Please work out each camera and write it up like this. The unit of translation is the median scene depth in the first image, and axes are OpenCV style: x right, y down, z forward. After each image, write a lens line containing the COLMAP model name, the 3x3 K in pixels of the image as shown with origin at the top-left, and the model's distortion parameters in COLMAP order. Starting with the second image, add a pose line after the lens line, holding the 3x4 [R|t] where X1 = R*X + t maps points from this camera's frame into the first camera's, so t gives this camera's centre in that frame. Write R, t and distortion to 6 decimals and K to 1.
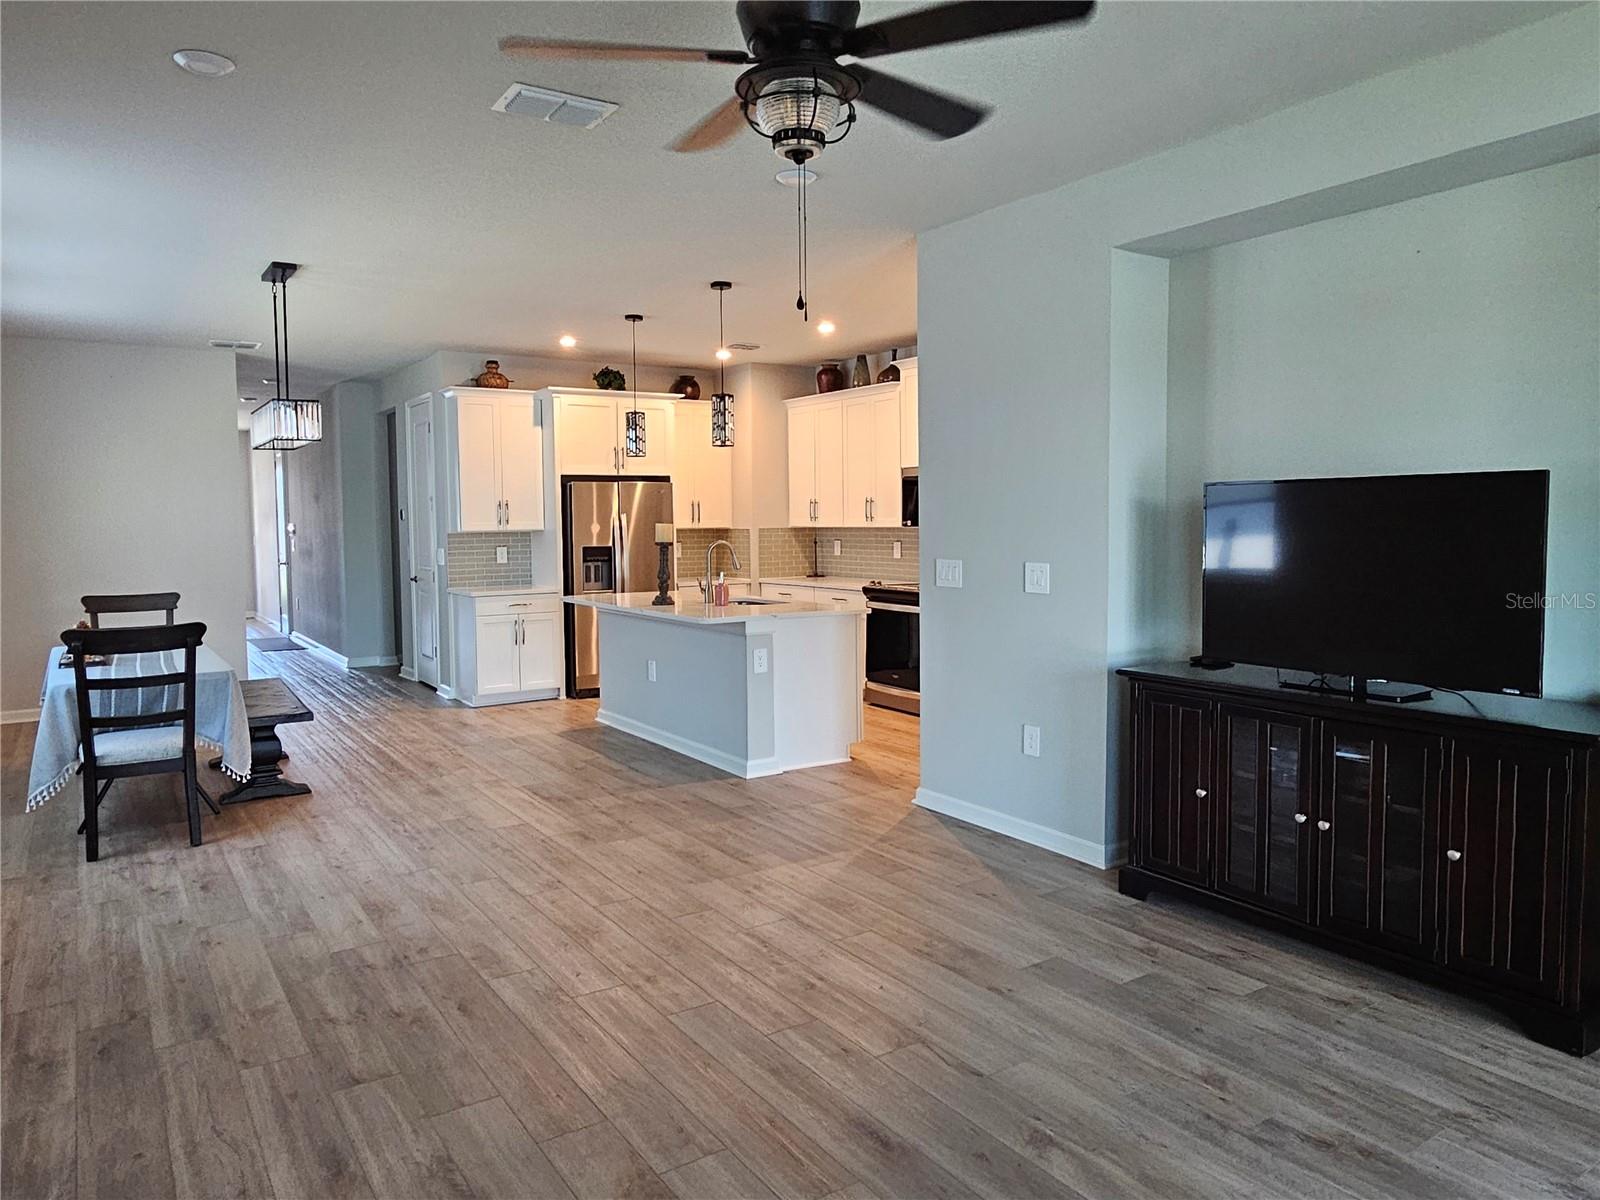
lens RADIAL K [[1078.4, 0, 802.9], [0, 1078.4, 564.8], [0, 0, 1]] dist [0.001756, -0.004091]
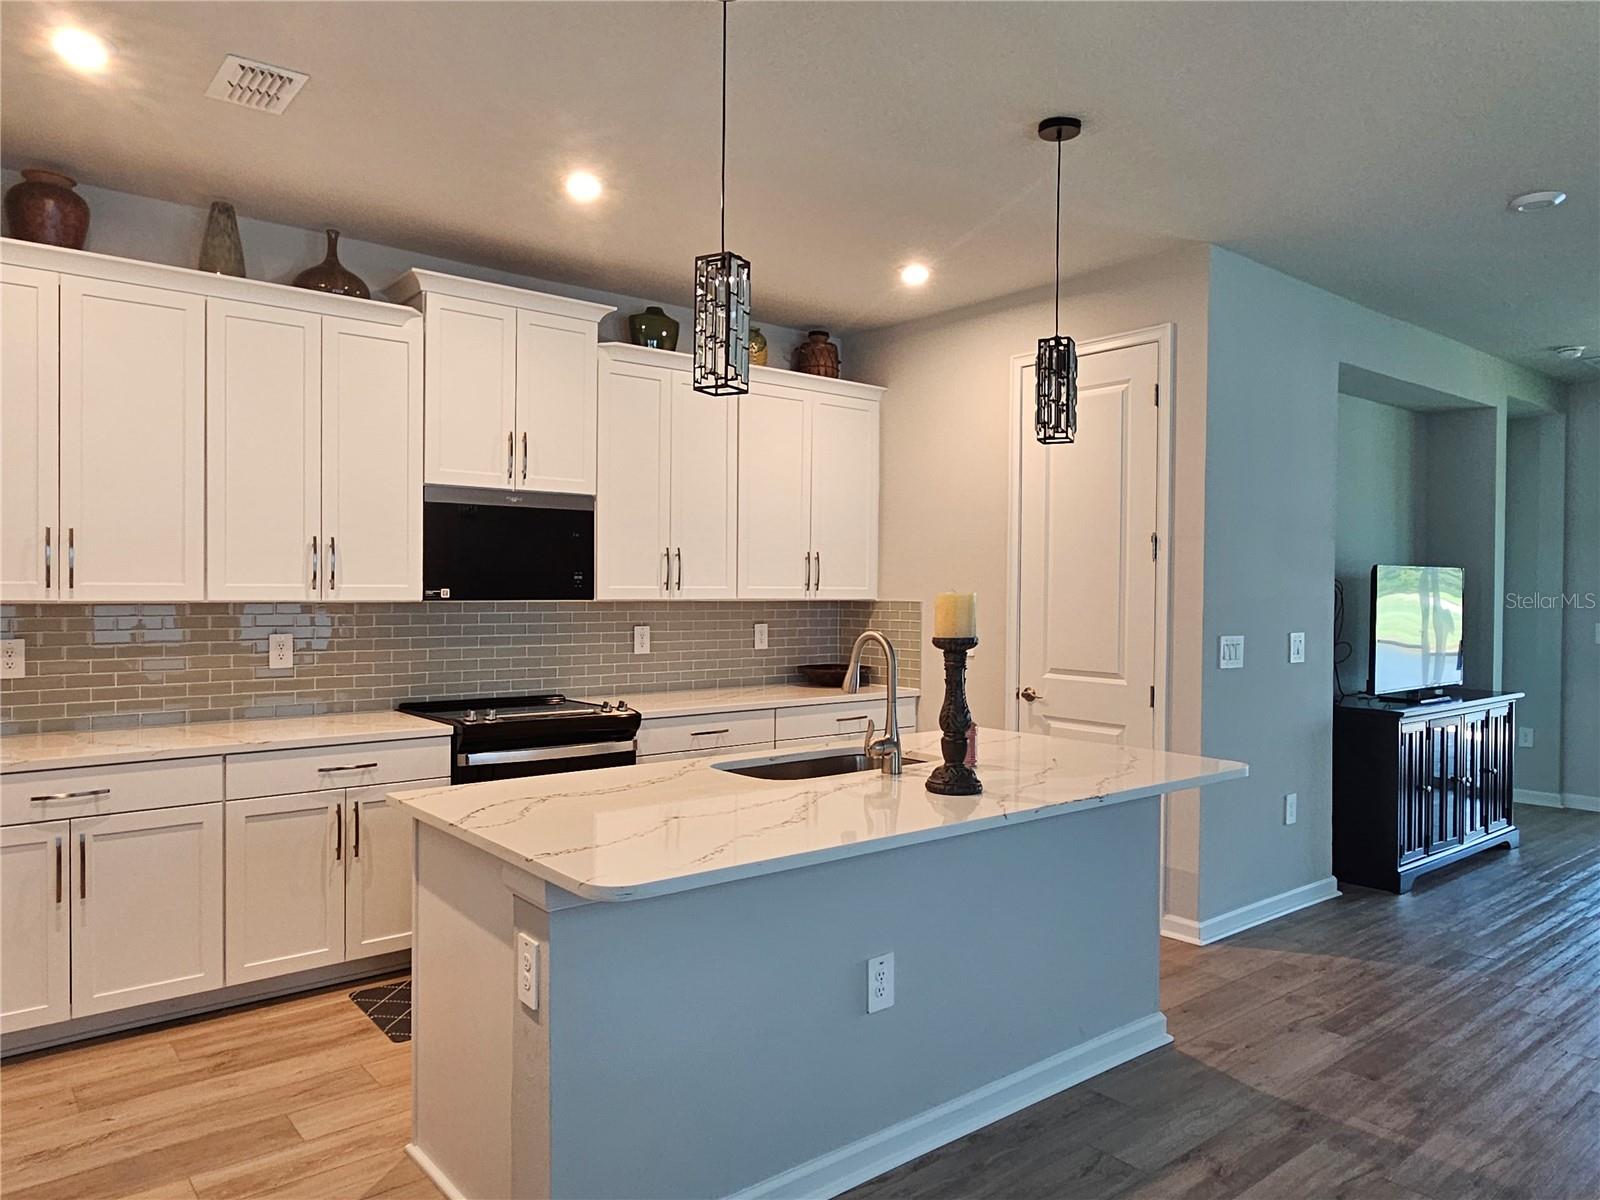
lens RADIAL K [[1078.4, 0, 799.8], [0, 1078.4, 598.4], [0, 0, 1]] dist [0.001756, -0.004091]
pose [[-0.097026, -0.003341, 0.995276, -0.410538], [0.037815, 0.999260, 0.007041, -0.031984], [-0.994563, 0.038320, -0.096828, 0.849105]]
